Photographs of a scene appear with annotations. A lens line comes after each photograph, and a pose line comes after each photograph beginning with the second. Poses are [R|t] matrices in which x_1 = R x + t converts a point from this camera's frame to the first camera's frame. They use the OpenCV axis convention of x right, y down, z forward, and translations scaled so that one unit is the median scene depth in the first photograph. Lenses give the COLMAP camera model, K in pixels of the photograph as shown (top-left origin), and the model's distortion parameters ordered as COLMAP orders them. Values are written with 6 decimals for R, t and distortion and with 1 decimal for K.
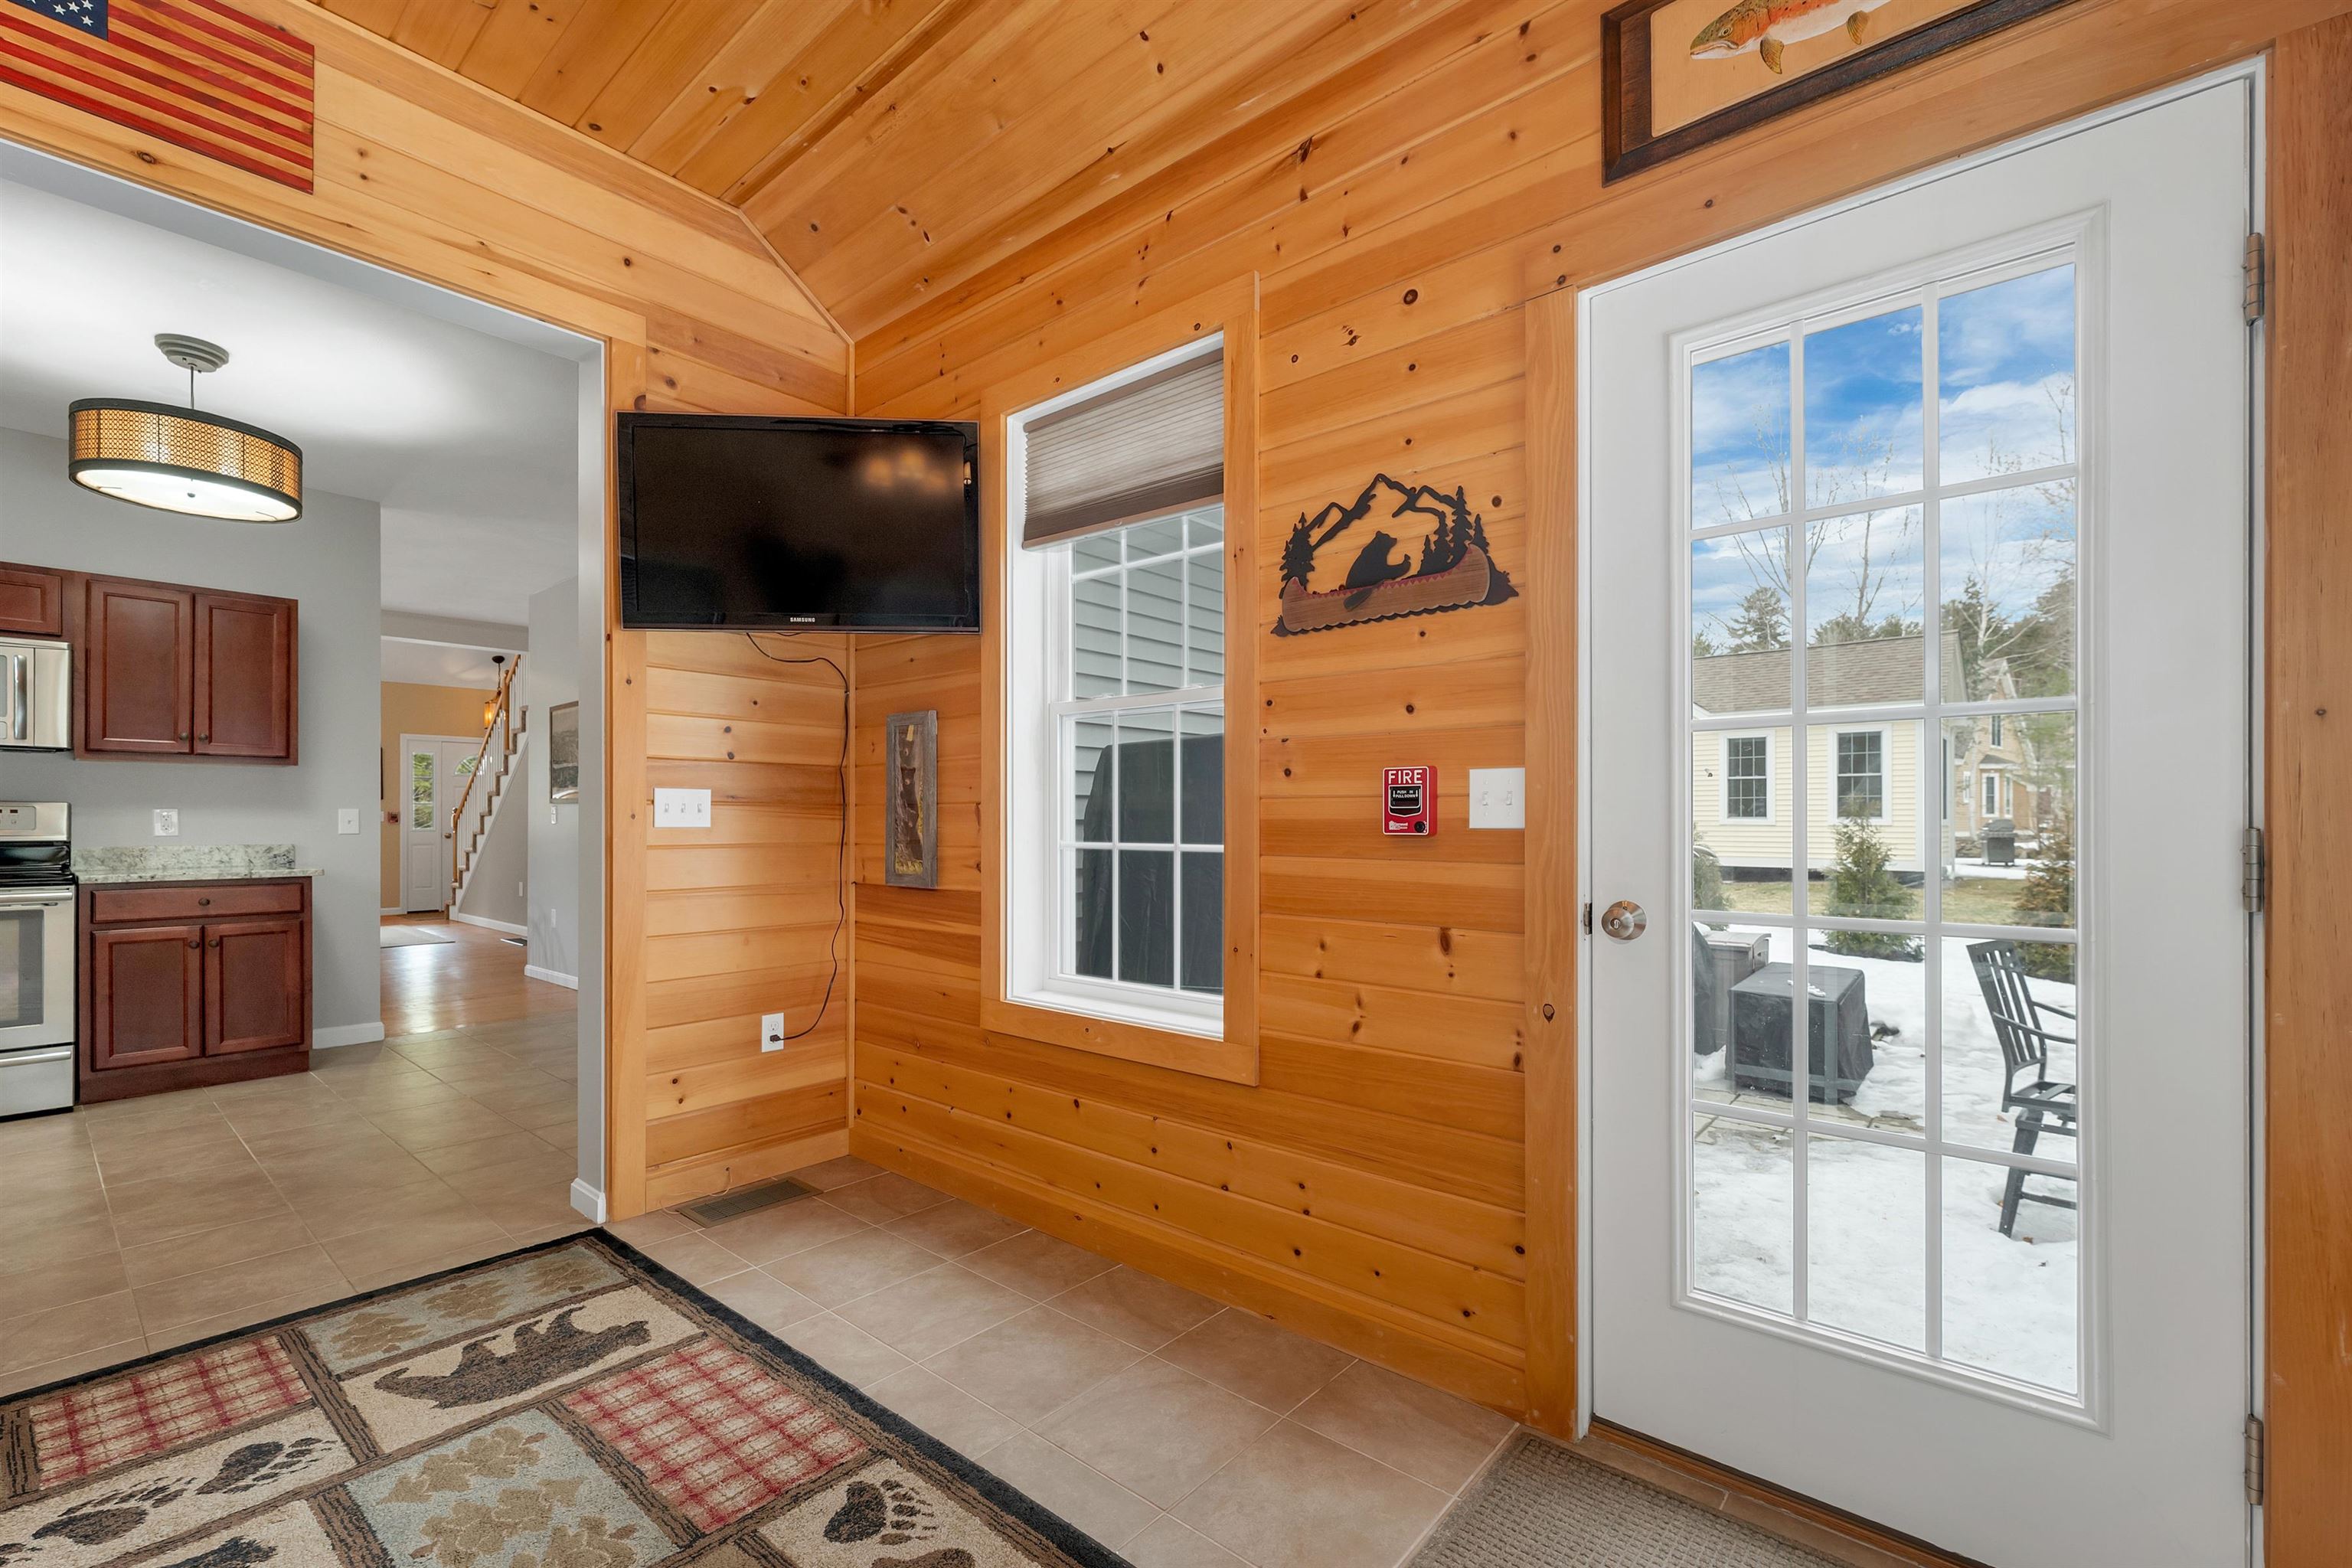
lens RADIAL K [[992.3, 0, 1189.0], [0, 992.3, 823.0], [0, 0, 1]] dist [-0.000069, -0.001159]
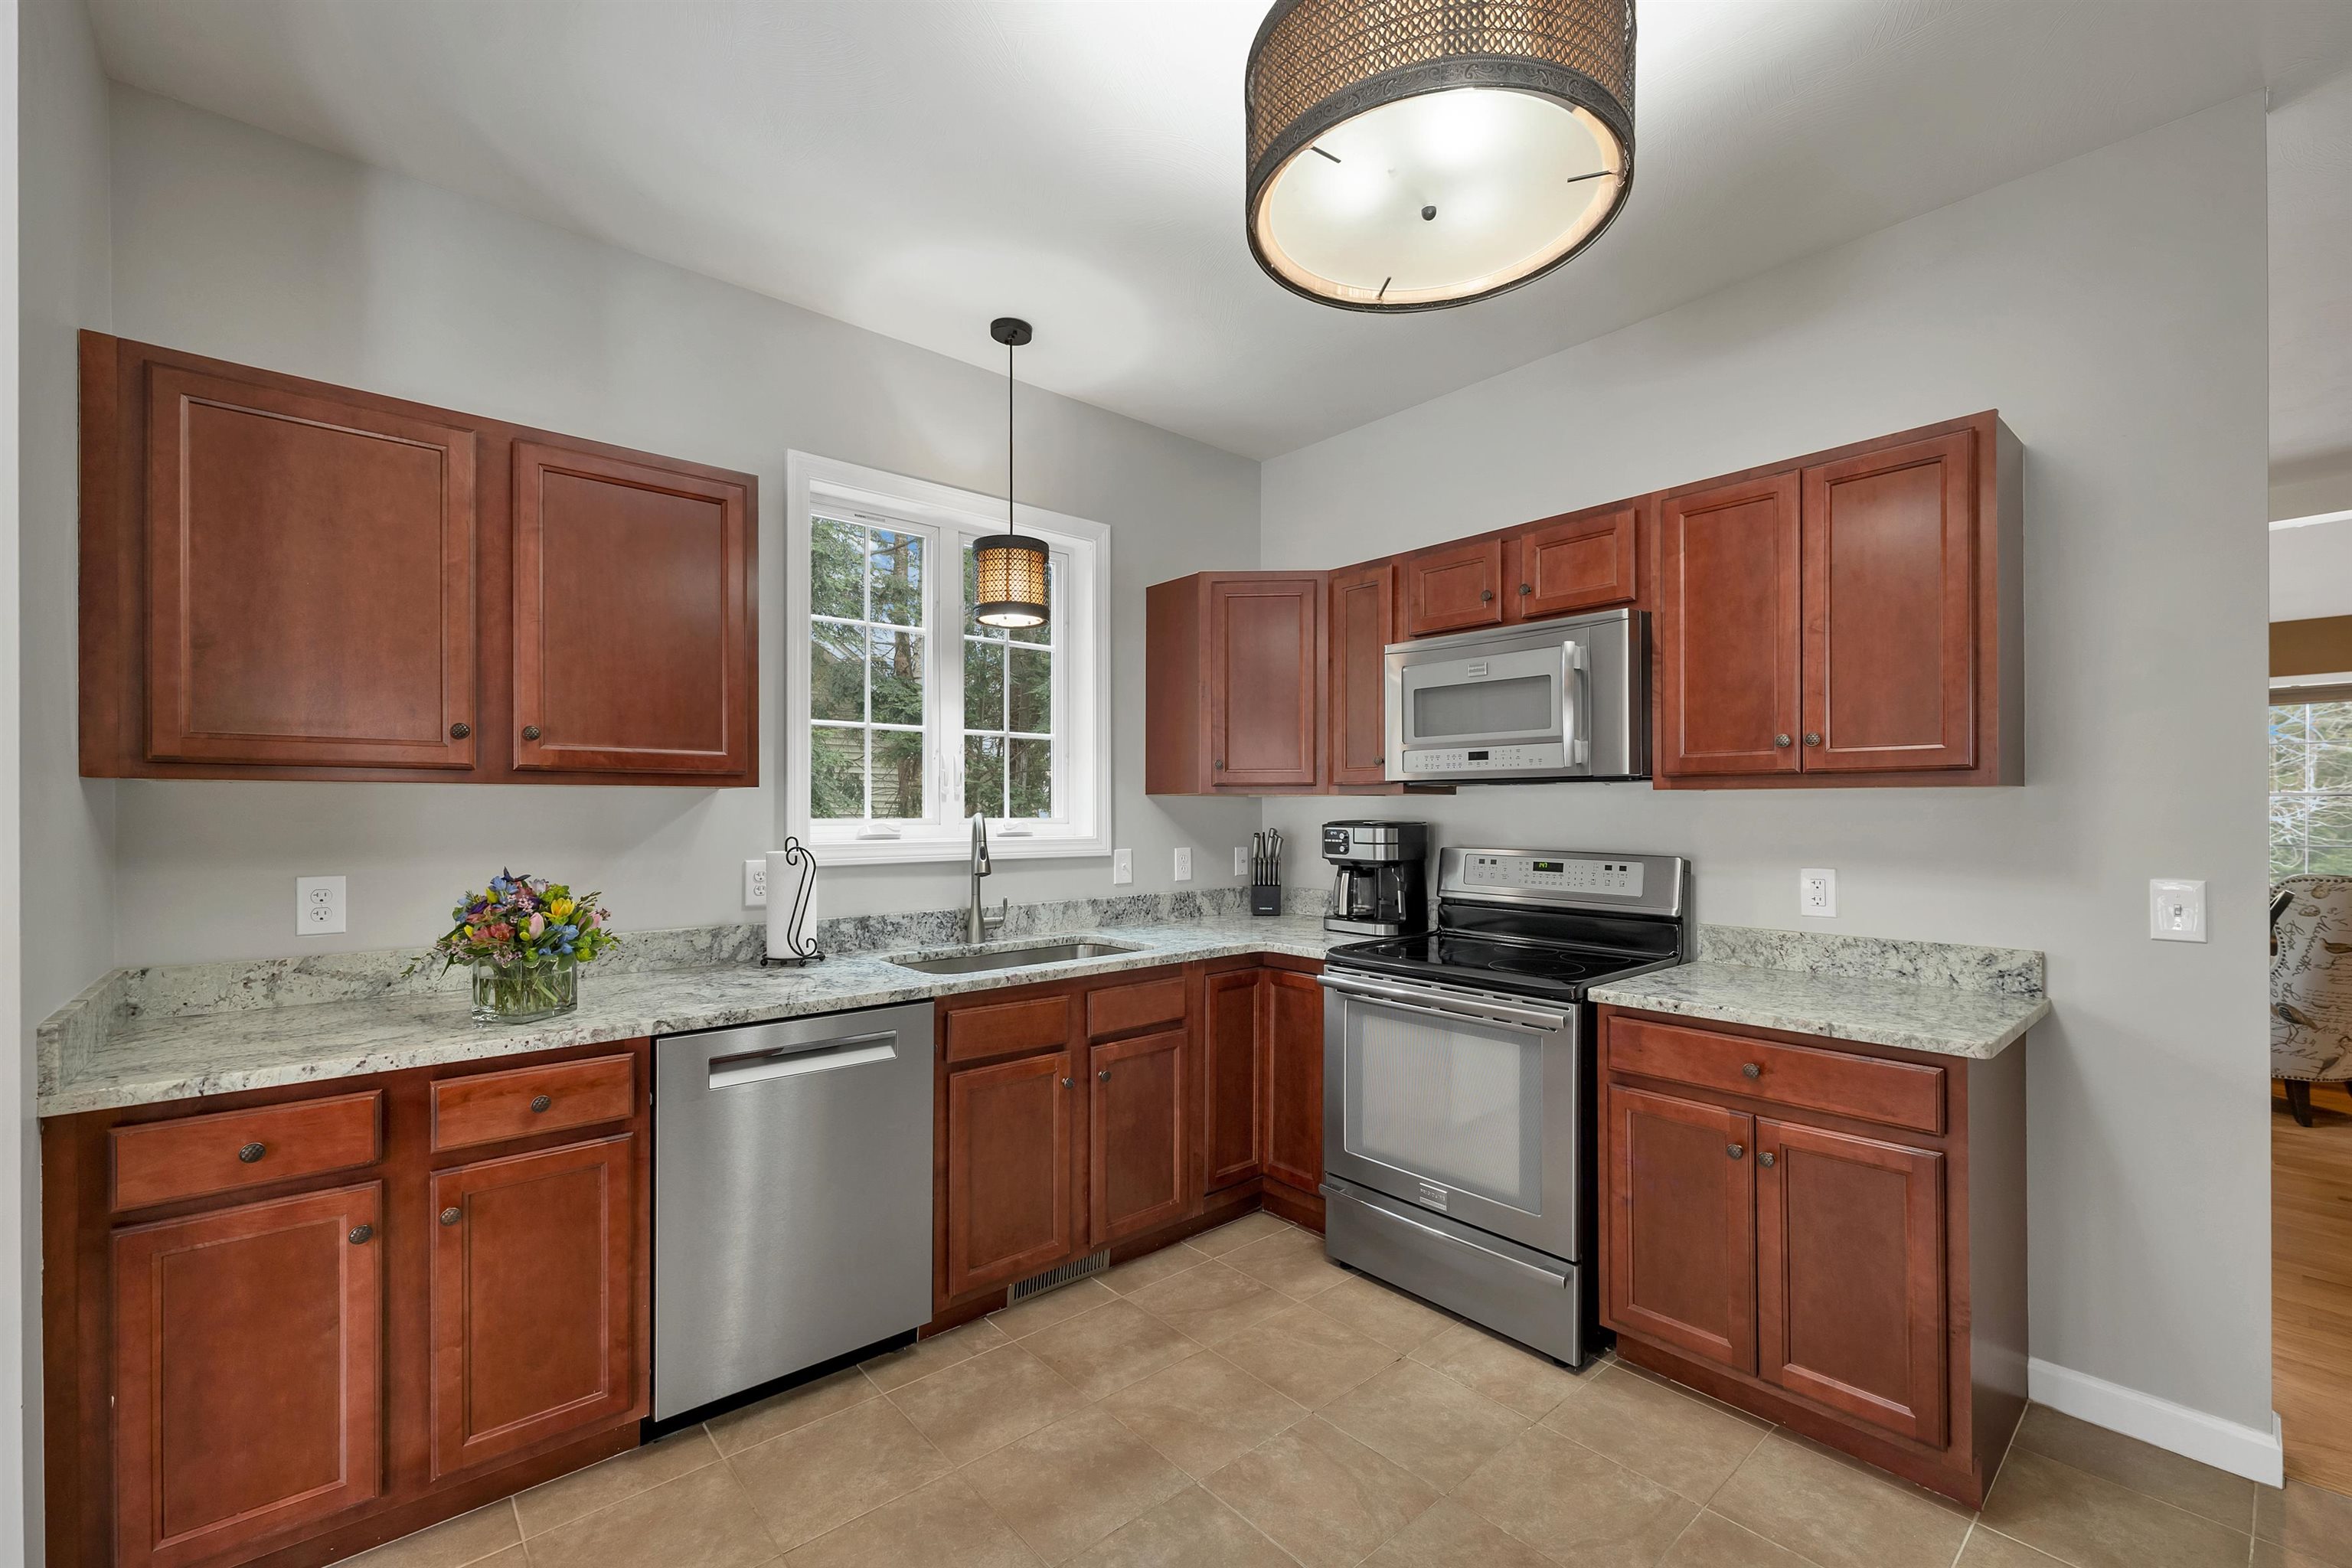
lens RADIAL K [[968.7, 0, 1176.4], [0, 968.7, 811.4], [0, 0, 1]] dist [-0.000875, -0.000829]
pose [[-0.158329, -0.000685, -0.987386, -0.945818], [-0.002620, 0.999997, -0.000273, -0.101744], [0.987383, 0.002544, -0.158330, 1.607161]]
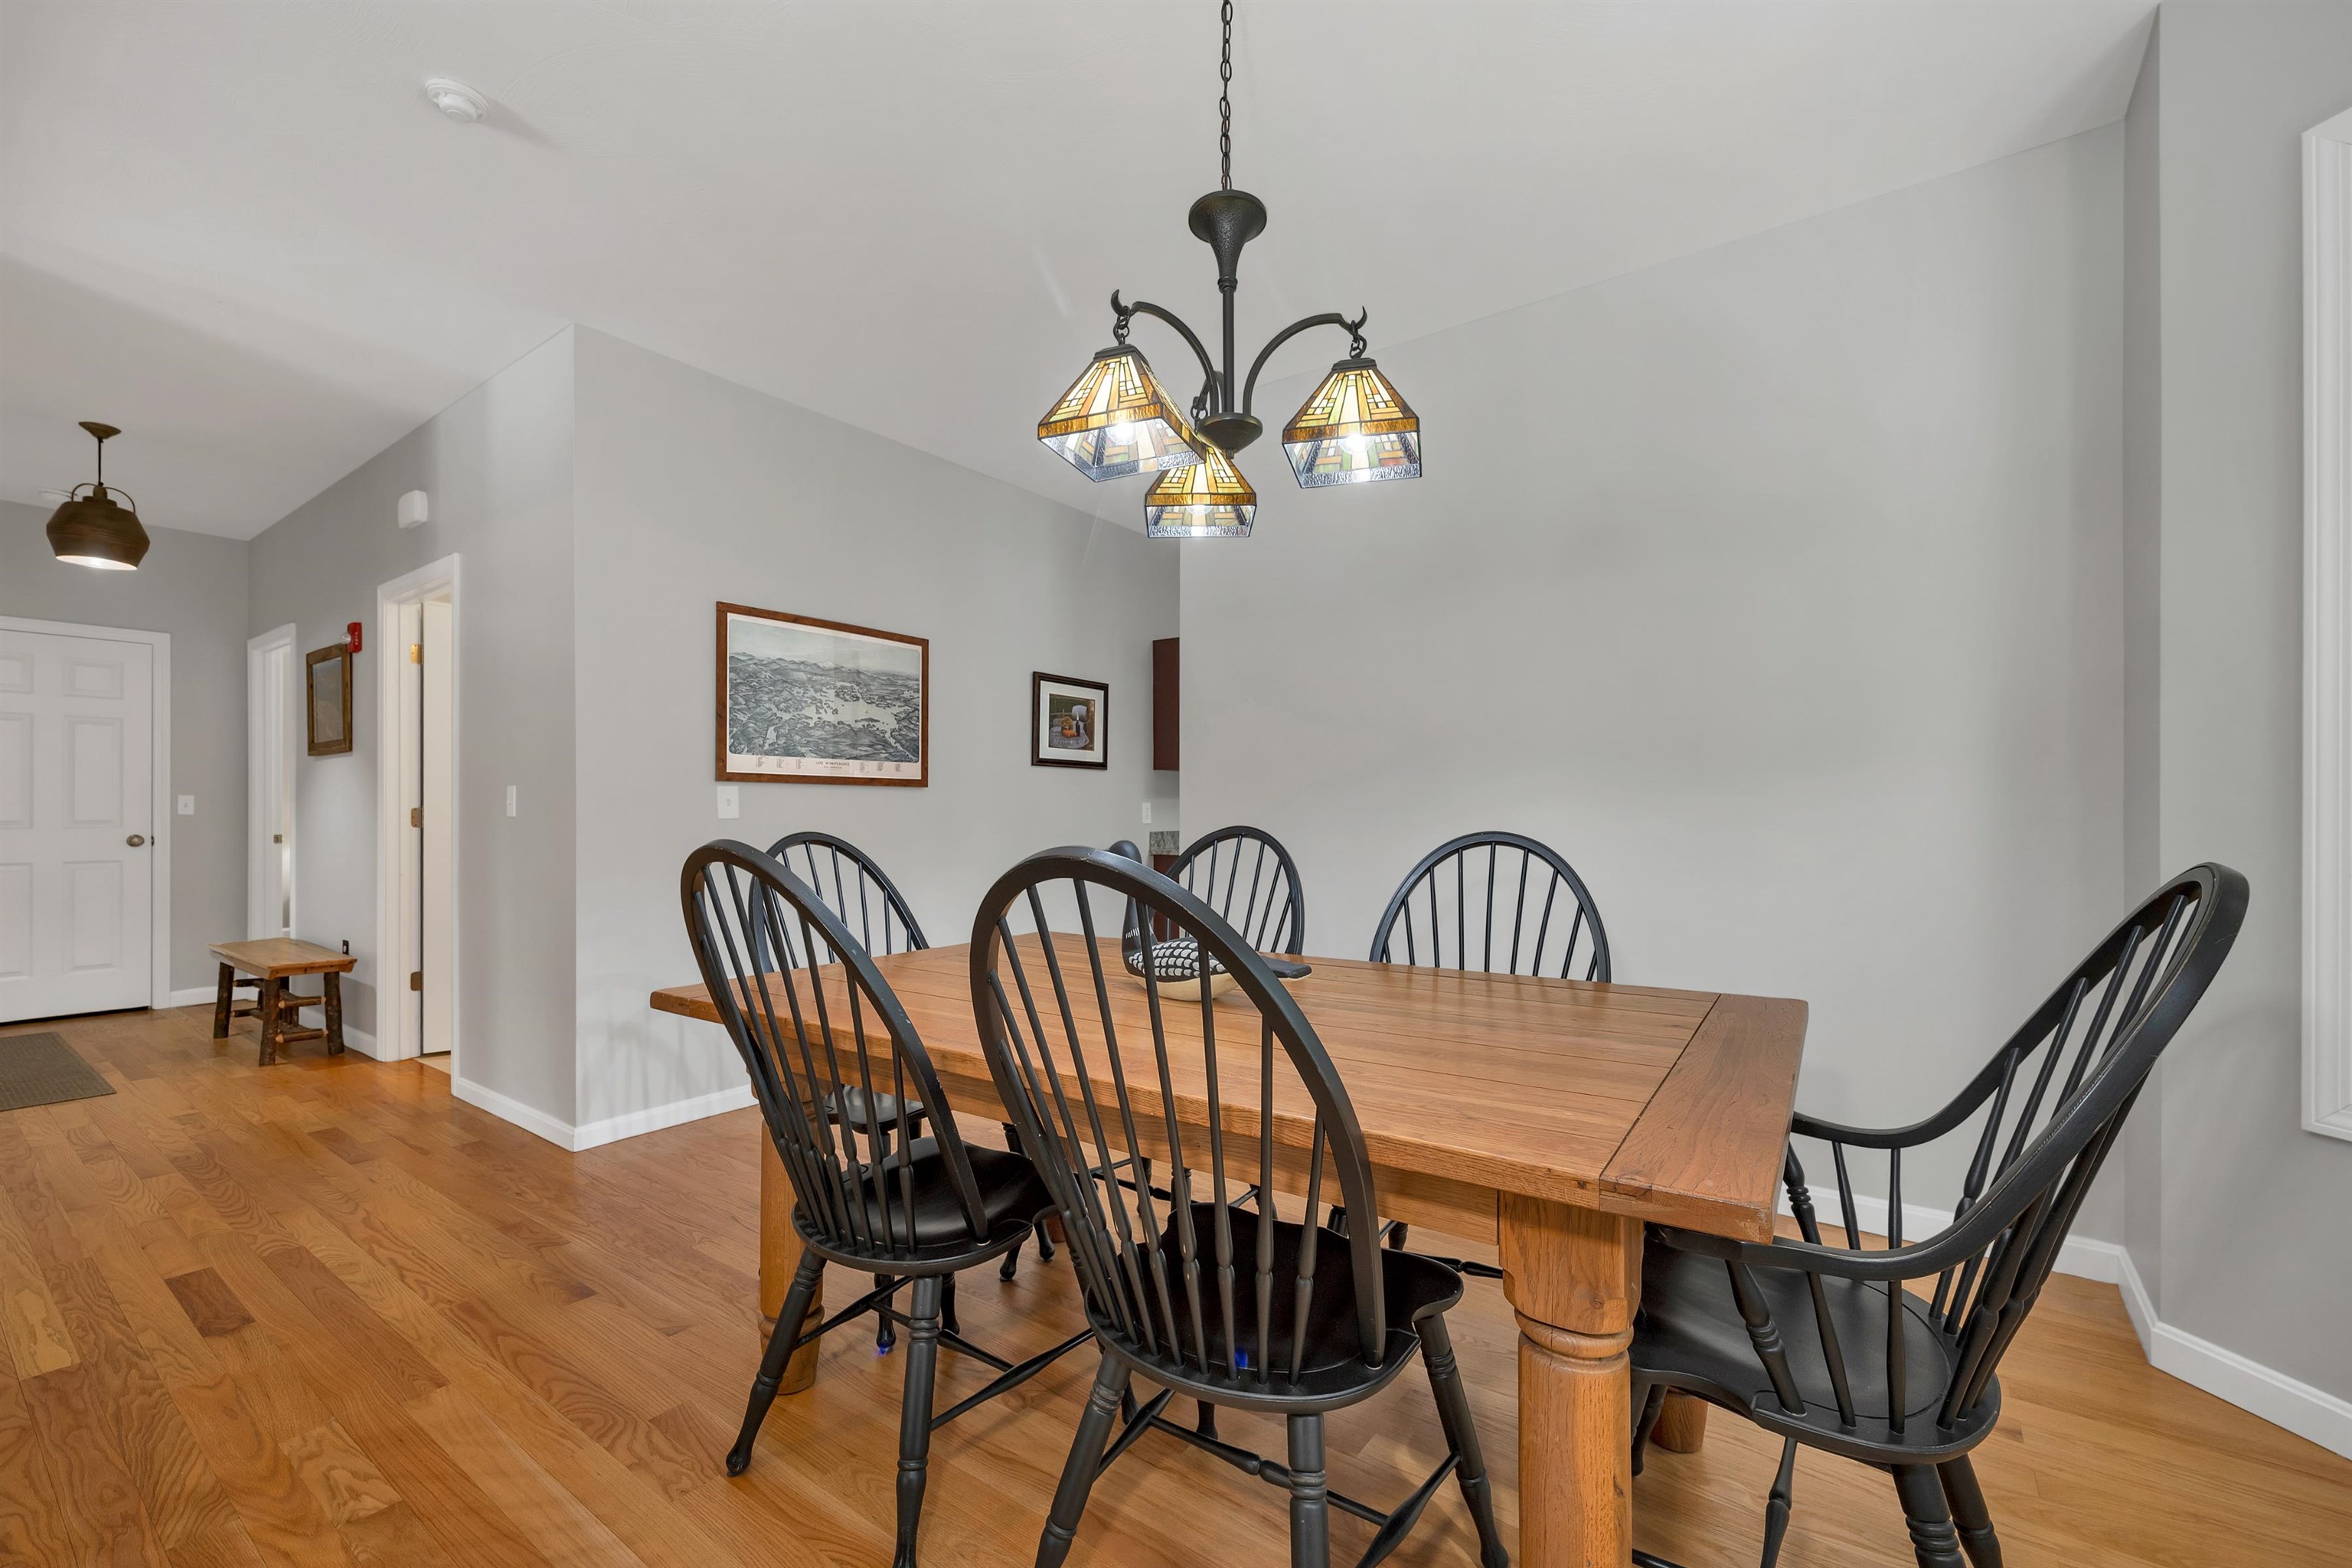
lens RADIAL K [[968.7, 0, 1176.4], [0, 968.7, 811.4], [0, 0, 1]] dist [-0.000875, -0.000829]
pose [[-0.067439, 0.000710, 0.997723, -4.011629], [0.002968, 0.999995, -0.000511, -0.007259], [-0.997719, 0.002927, -0.067441, 2.670183]]
